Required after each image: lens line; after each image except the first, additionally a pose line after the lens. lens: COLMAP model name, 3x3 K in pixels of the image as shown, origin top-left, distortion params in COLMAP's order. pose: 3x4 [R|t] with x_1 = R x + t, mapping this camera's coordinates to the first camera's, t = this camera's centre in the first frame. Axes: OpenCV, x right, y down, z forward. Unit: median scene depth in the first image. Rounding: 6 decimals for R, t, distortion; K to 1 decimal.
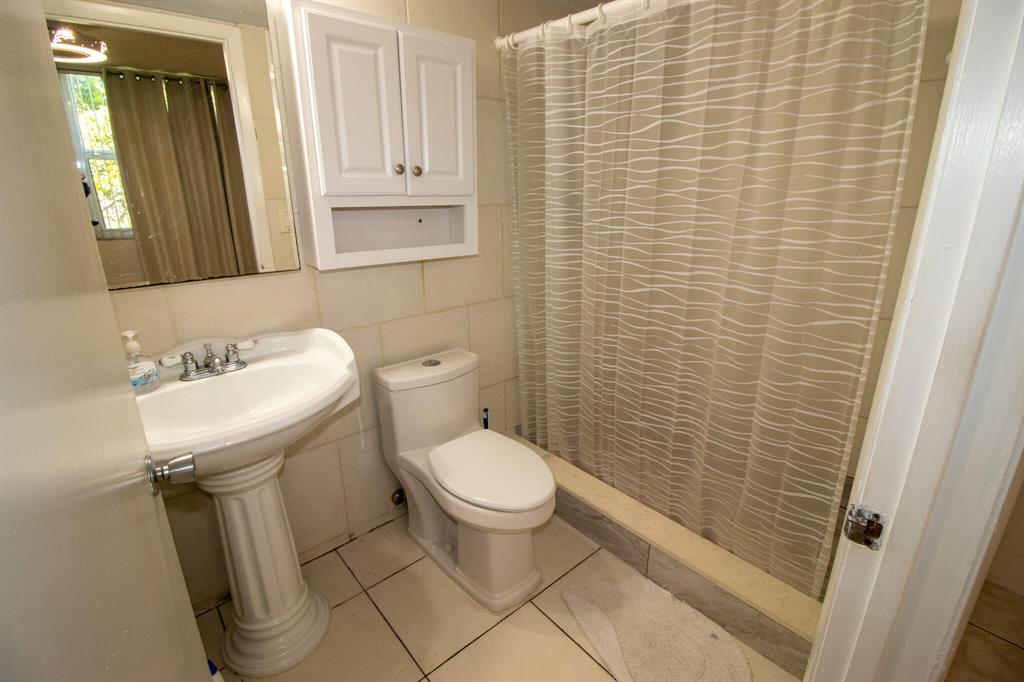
lens RADIAL K [[477.3, 0, 512.2], [0, 477.3, 343.7], [0, 0, 1]] dist [-0.019066, -0.003446]
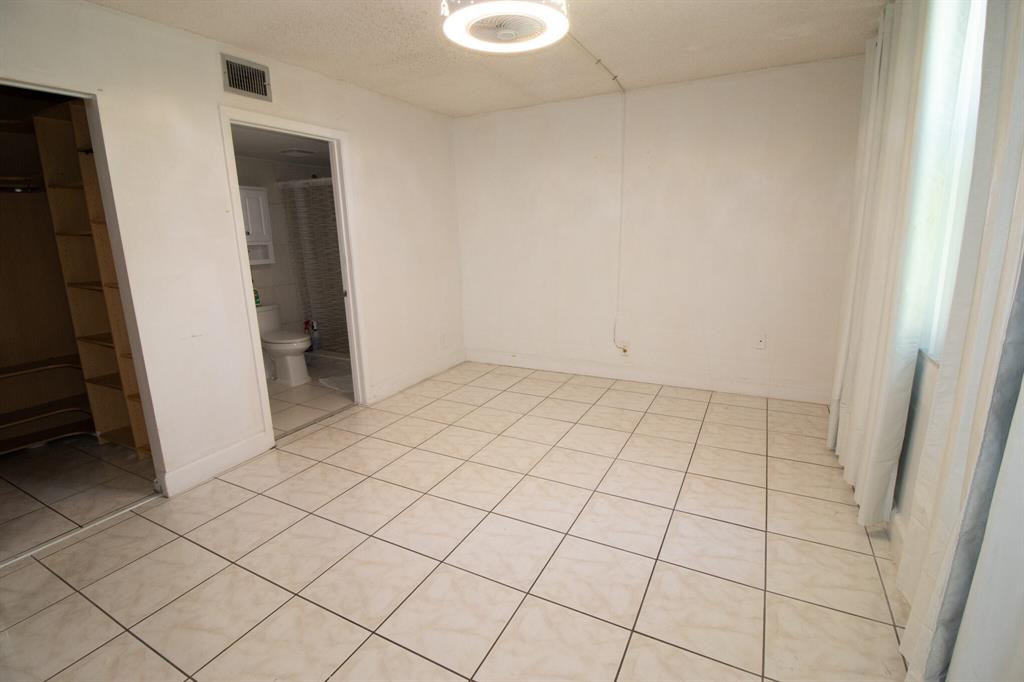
lens RADIAL K [[477.3, 0, 514.3], [0, 477.3, 335.1], [0, 0, 1]] dist [-0.019066, -0.003446]
pose [[0.926446, -0.113744, 0.358831, 0.172216], [0.147424, 0.986744, -0.067845, 0.598822], [-0.346357, 0.115755, 0.930934, -1.930565]]
